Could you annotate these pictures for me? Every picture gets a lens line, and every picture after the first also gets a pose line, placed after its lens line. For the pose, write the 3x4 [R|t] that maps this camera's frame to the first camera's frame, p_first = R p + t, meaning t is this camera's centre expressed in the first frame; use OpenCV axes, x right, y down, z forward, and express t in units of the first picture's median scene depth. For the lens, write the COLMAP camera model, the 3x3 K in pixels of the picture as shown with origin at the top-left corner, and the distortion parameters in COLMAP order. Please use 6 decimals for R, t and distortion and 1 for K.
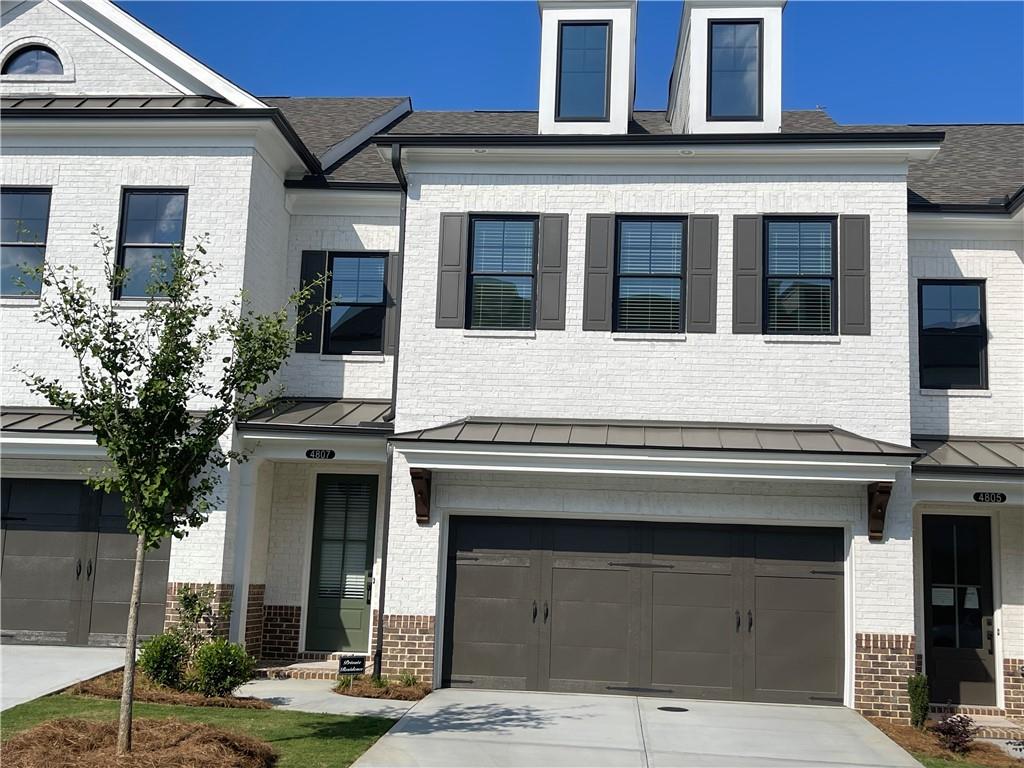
lens RADIAL K [[1156.3, 0, 519.6], [0, 1156.3, 382.9], [0, 0, 1]] dist [0.043542, 0.000000]
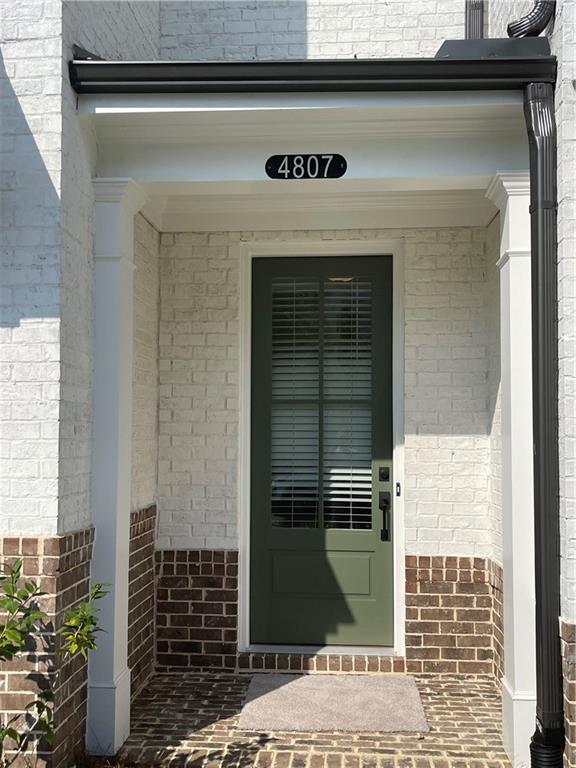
lens RADIAL K [[867.3, 0, 284.7], [0, 867.3, 387.8], [0, 0, 1]] dist [0.043542, 0.000000]
pose [[0.999329, -0.032838, 0.016206, -0.174273], [0.030751, 0.992828, 0.115529, 0.092716], [-0.019884, -0.114953, 0.993172, 0.676392]]
